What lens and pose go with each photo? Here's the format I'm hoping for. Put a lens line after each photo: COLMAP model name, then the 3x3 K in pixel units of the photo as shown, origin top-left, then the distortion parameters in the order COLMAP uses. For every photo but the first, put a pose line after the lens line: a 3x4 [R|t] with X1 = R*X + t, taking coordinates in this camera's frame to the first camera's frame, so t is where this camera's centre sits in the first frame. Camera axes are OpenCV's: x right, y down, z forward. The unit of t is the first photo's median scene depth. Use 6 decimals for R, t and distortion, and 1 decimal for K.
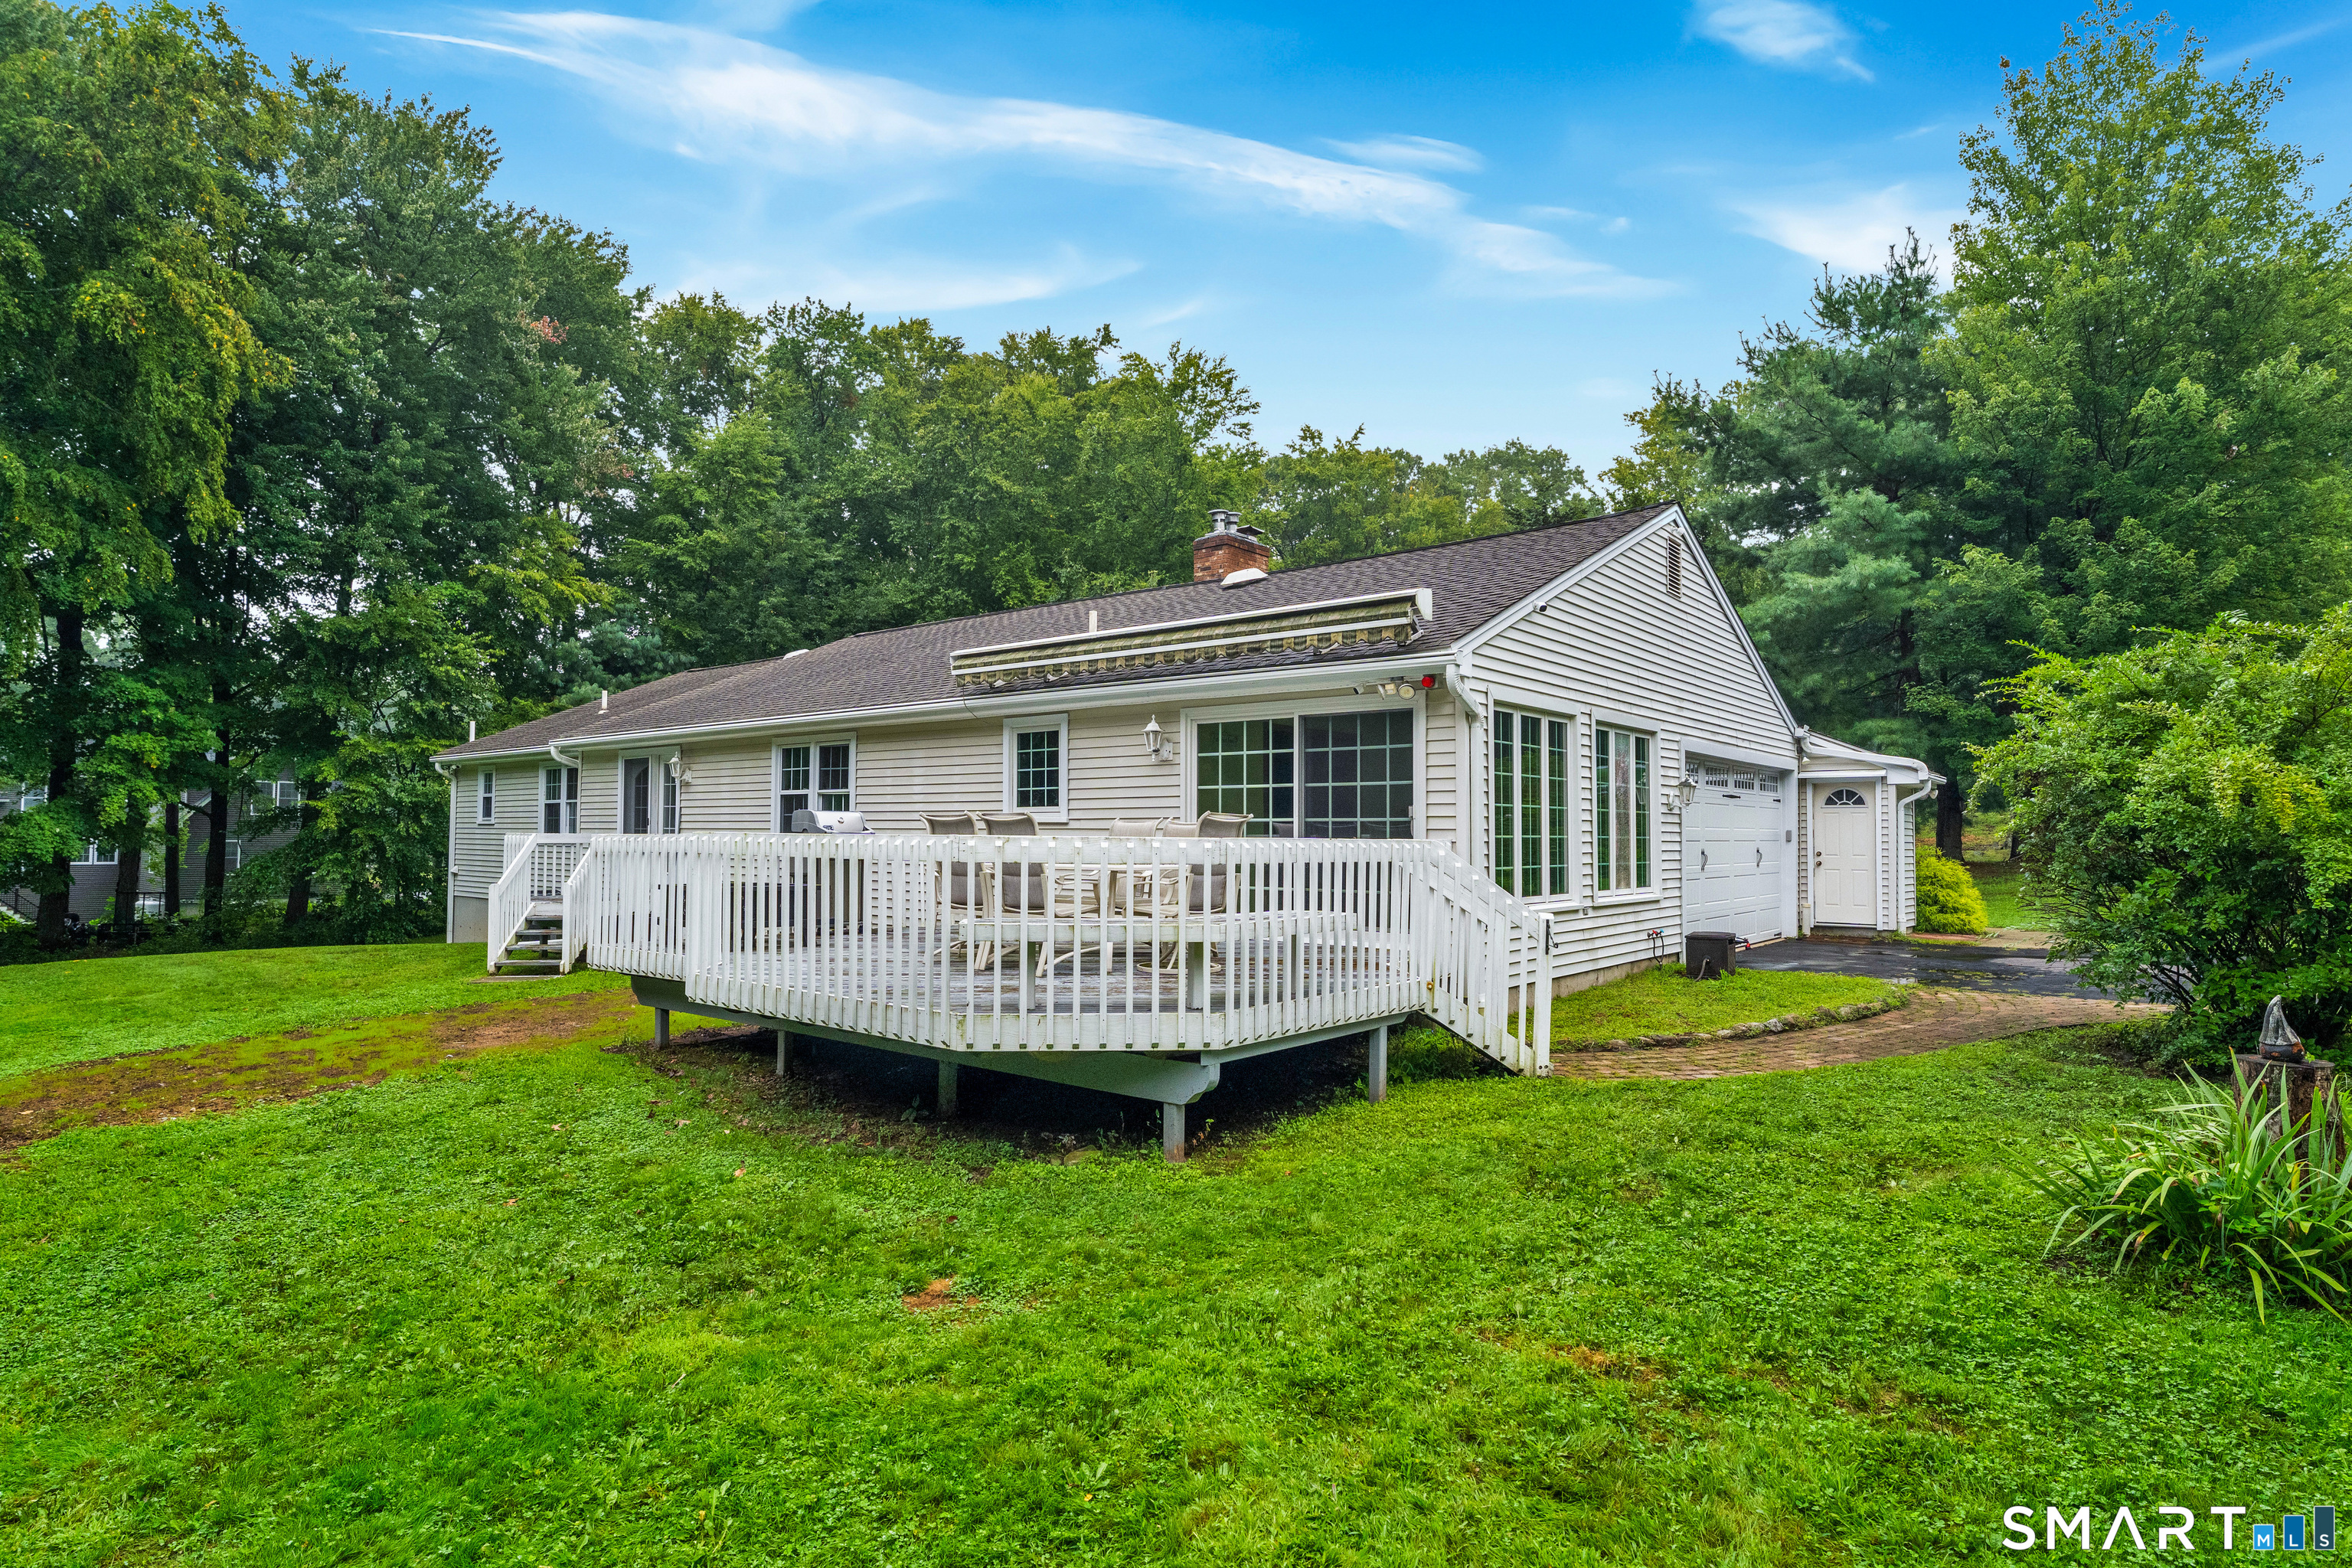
lens RADIAL K [[1230.0, 0, 1176.0], [0, 1230.0, 784.0], [0, 0, 1]] dist [-0.005403, -0.000833]
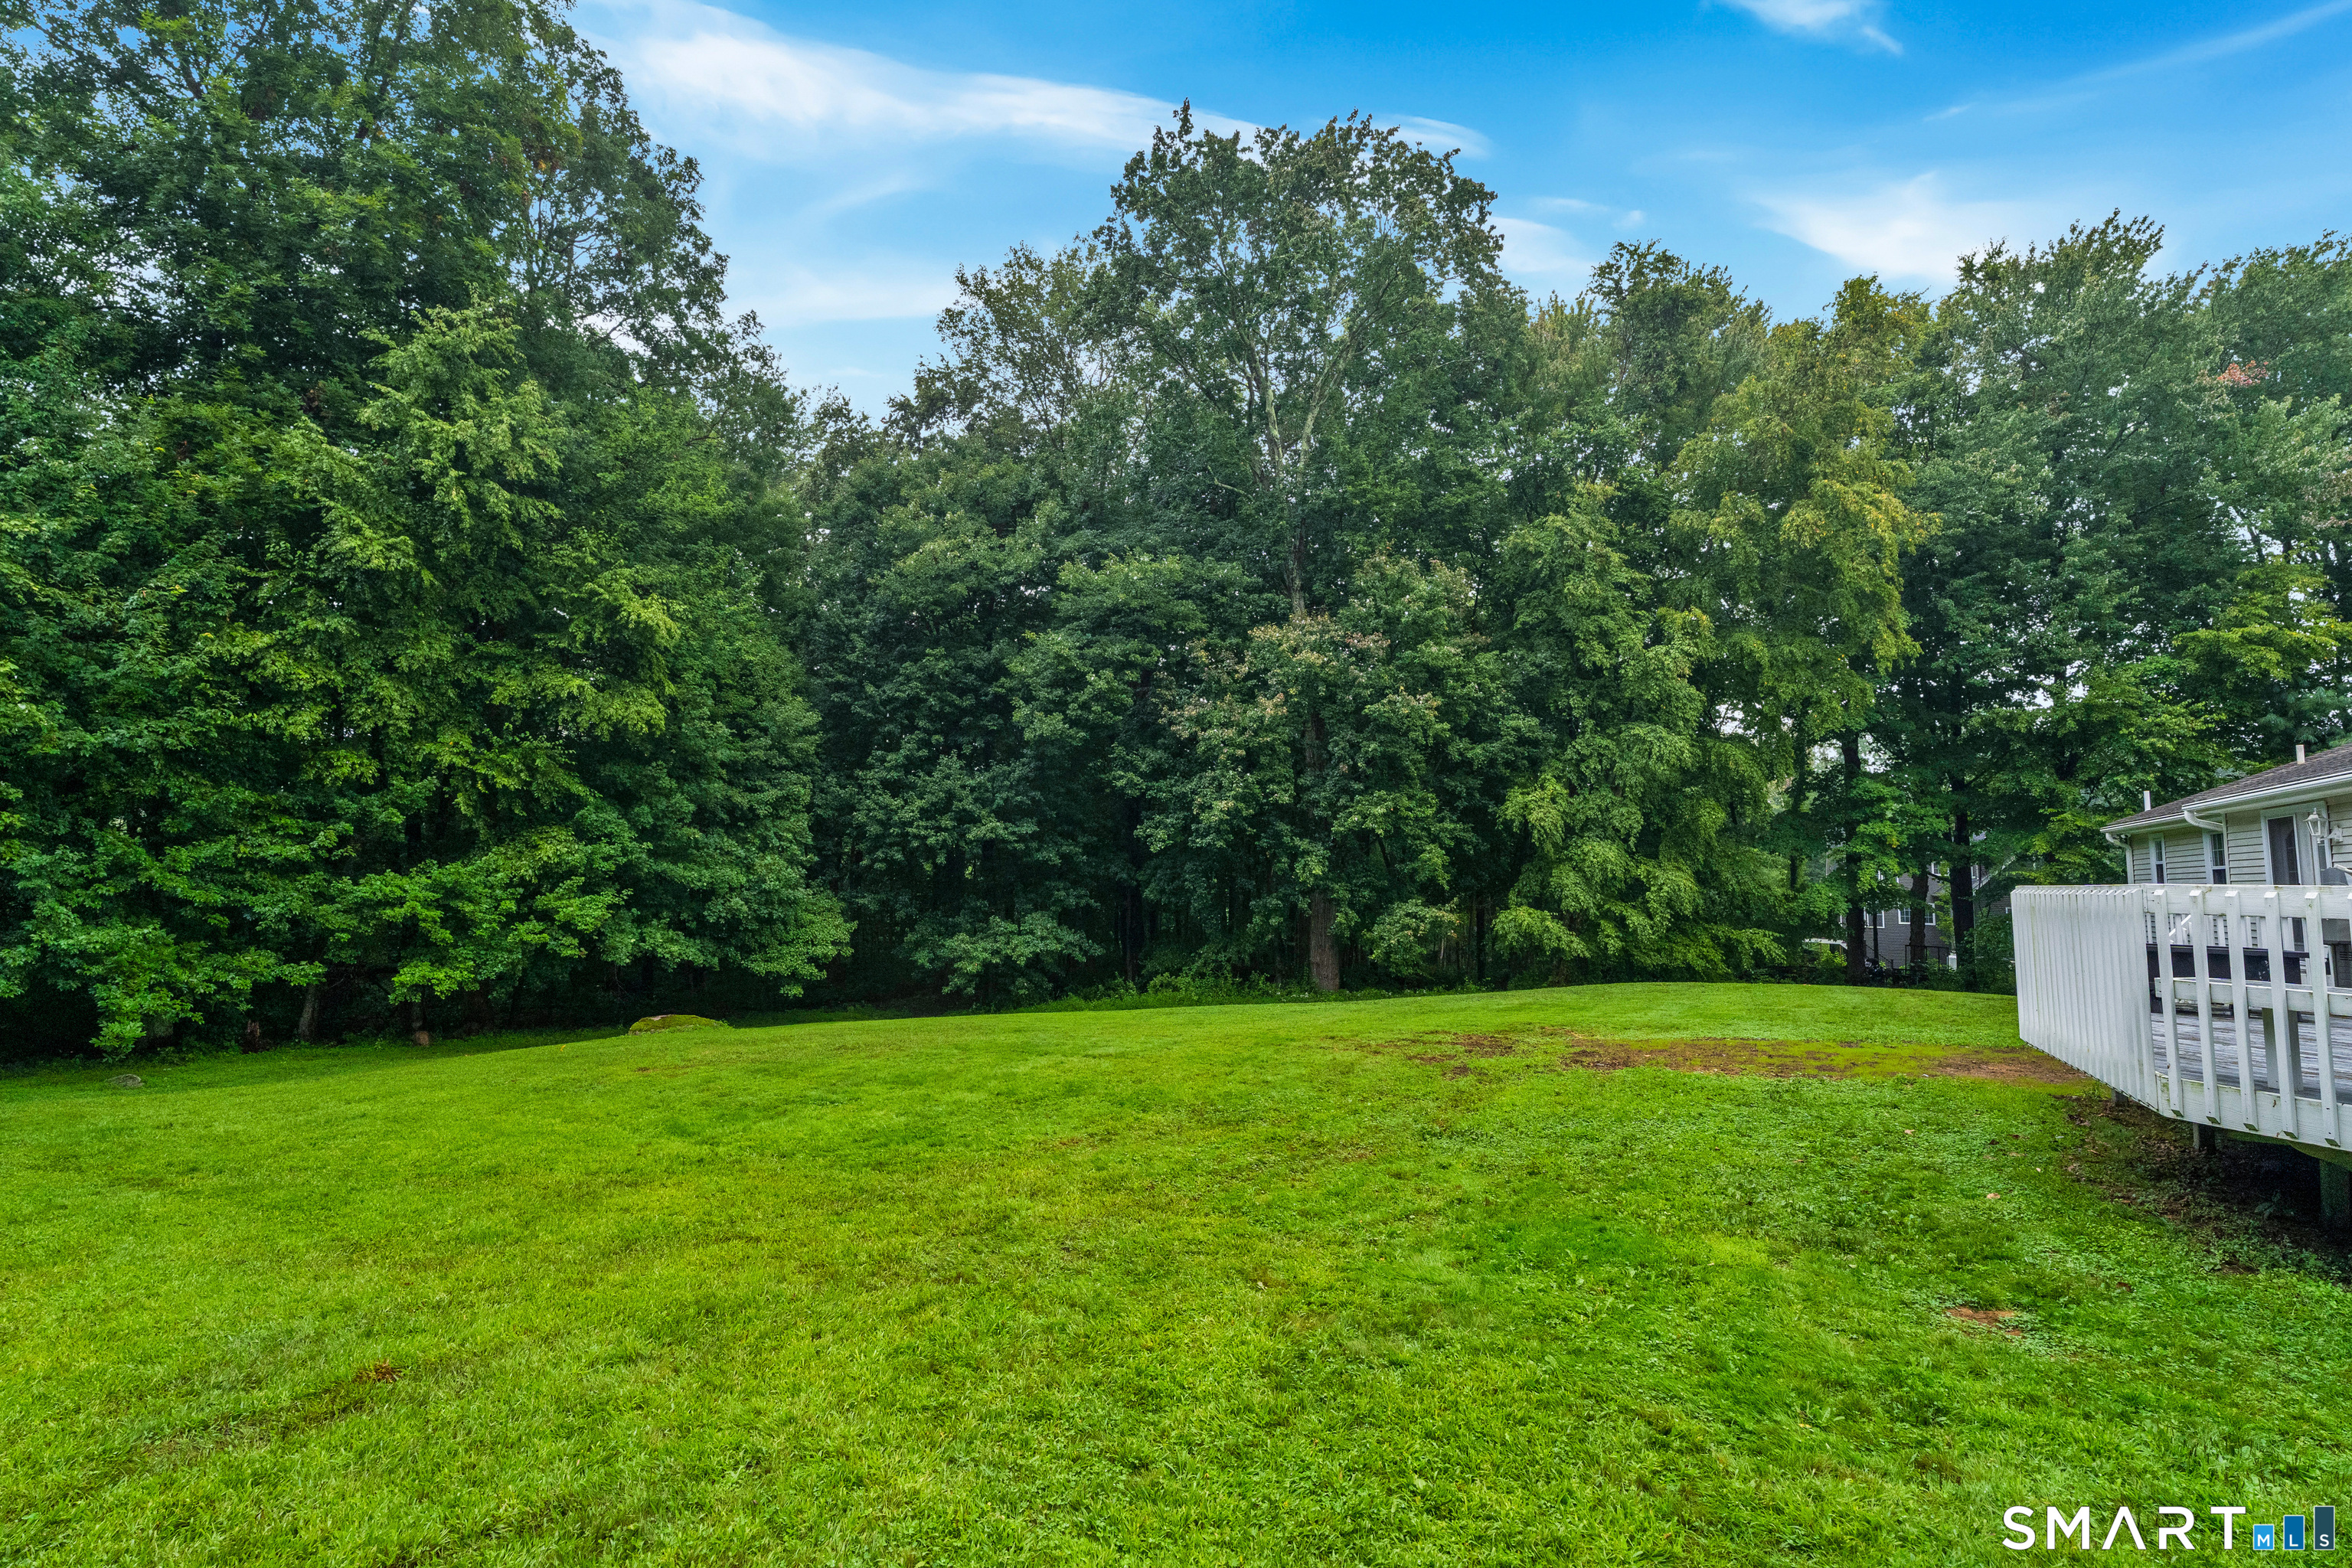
lens RADIAL K [[1046.7, 0, 1176.0], [0, 1046.7, 784.0], [0, 0, 1]] dist [0.002077, -0.000745]
pose [[0.204165, -0.093727, -0.974439, 0.185917], [0.021469, 0.995595, -0.091264, 0.009072], [0.978701, -0.002287, 0.205278, 0.042047]]
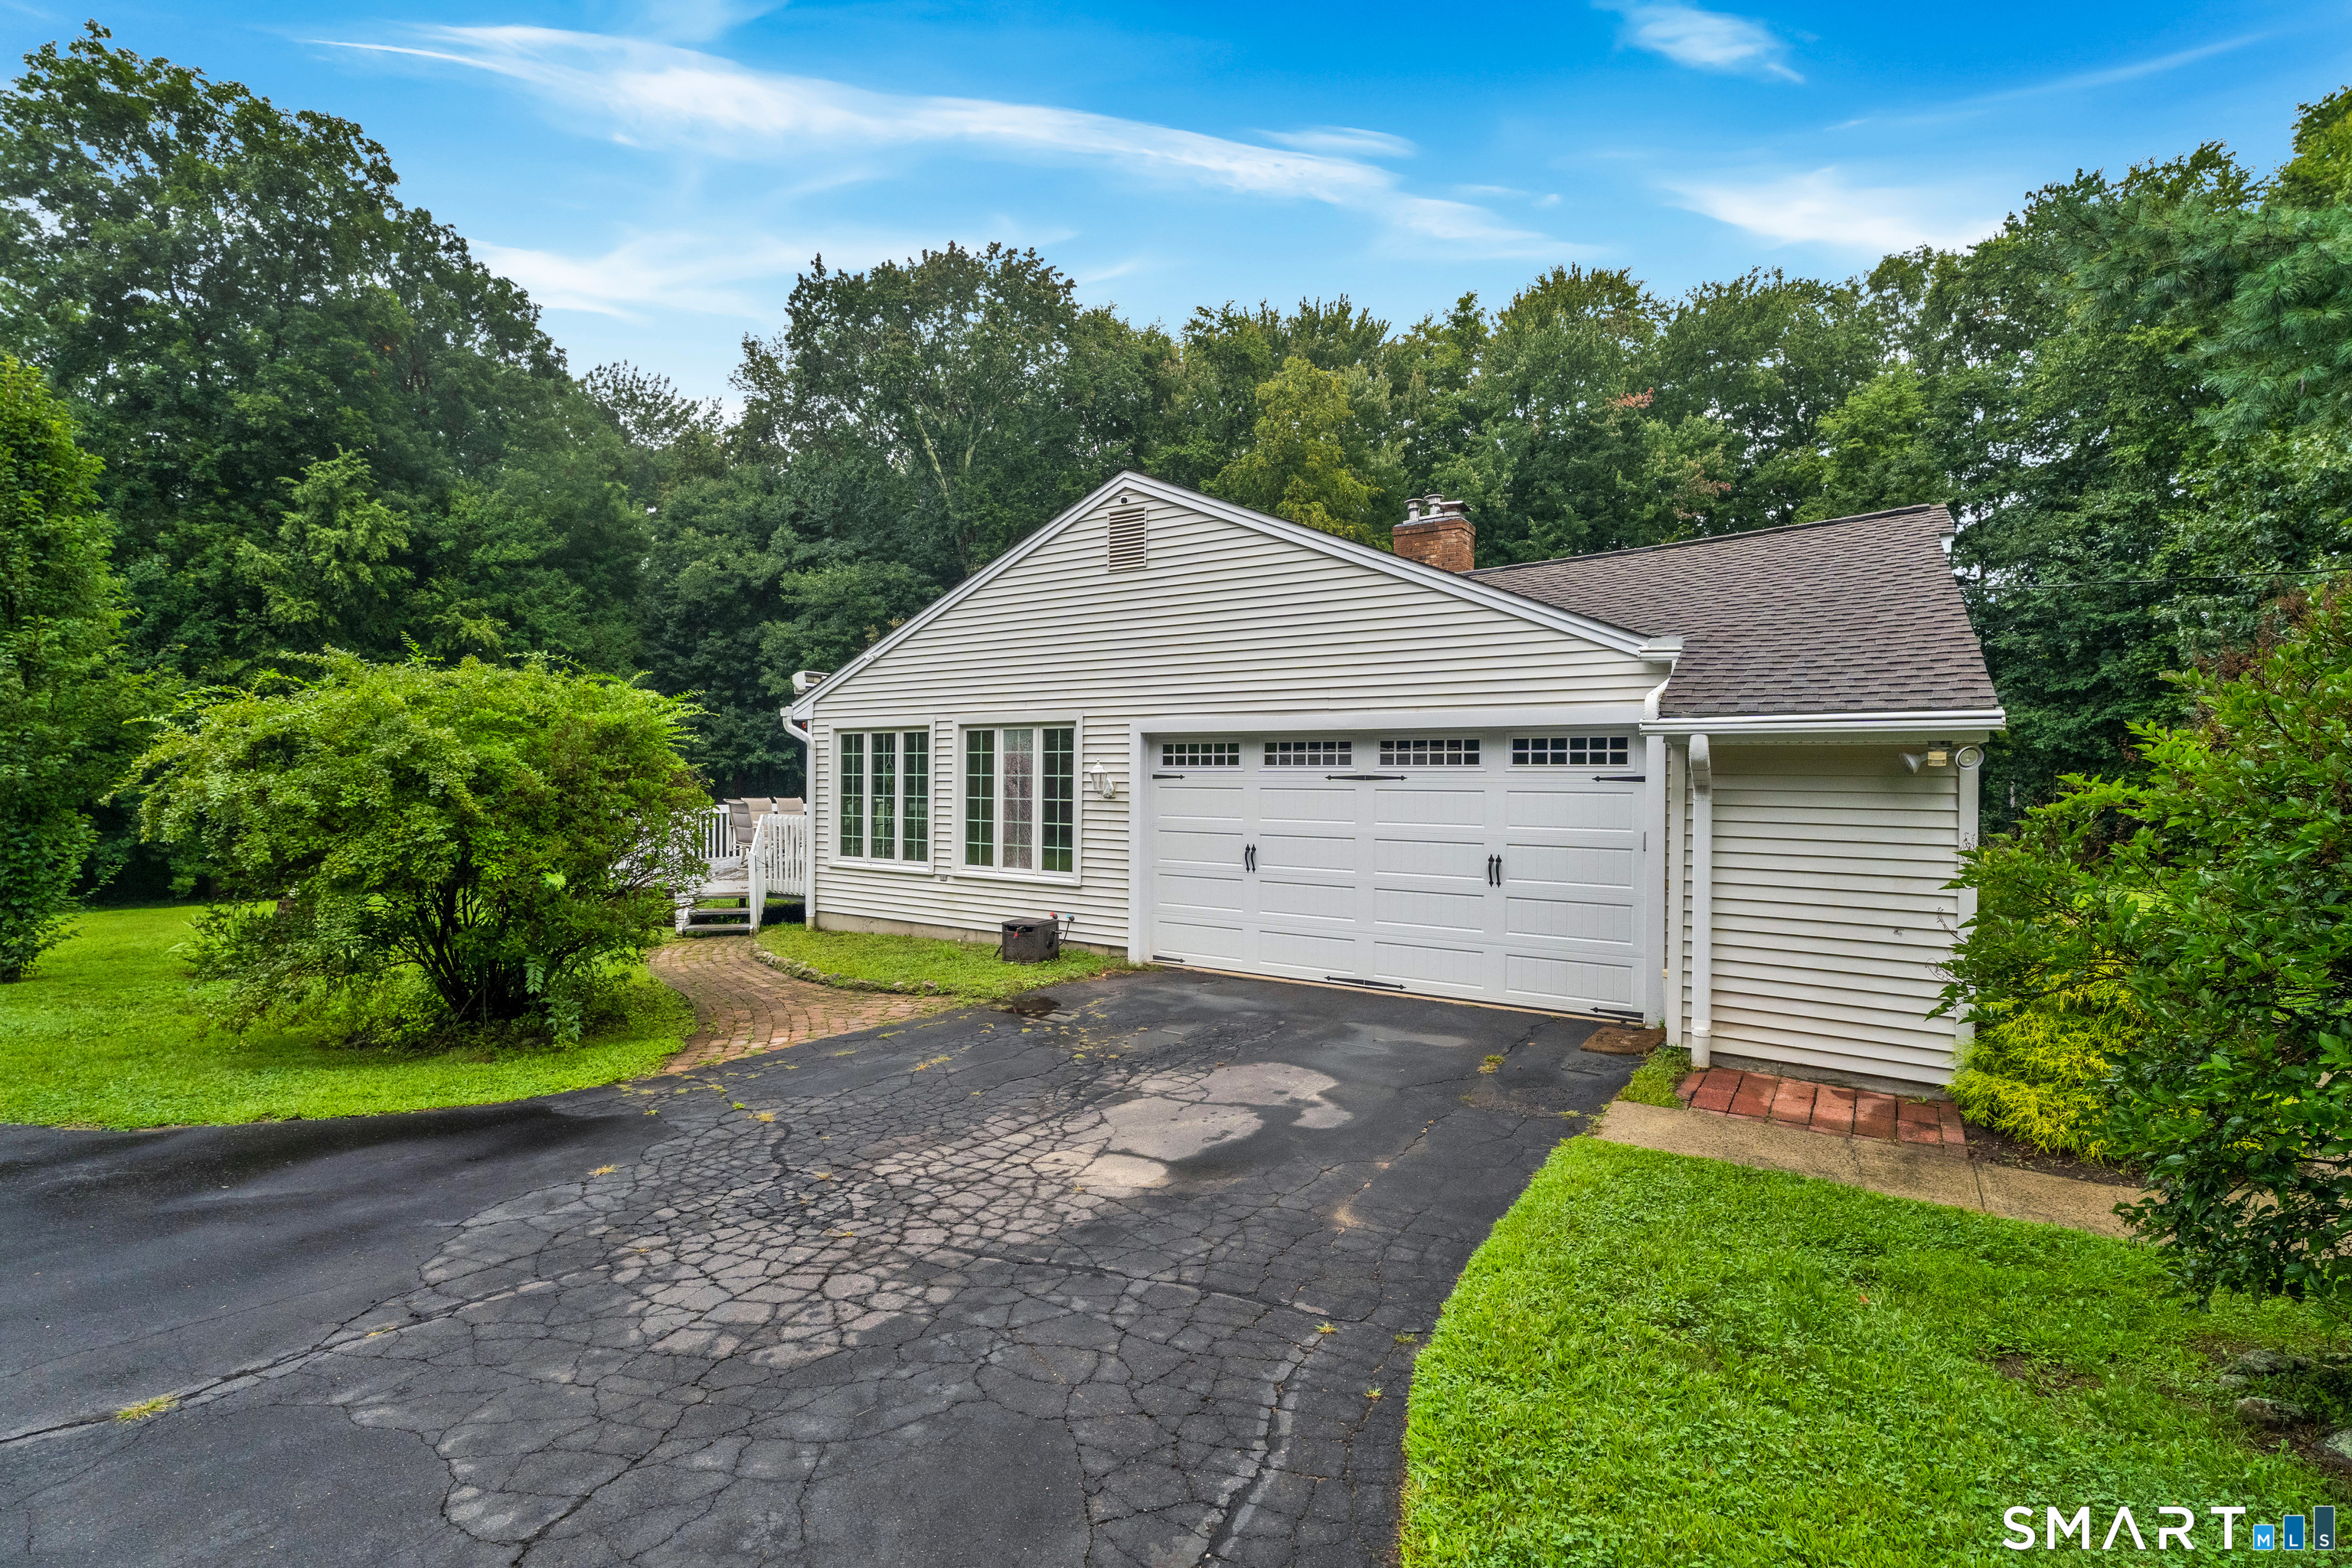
lens RADIAL K [[1043.8, 0, 1176.0], [0, 1043.8, 784.0], [0, 0, 1]] dist [0.001908, 0.000541]
pose [[0.111004, 0.000642, -0.993820, 1.059353], [0.034334, 0.999400, 0.004480, 0.007596], [0.993227, -0.034619, 0.110916, 0.839500]]
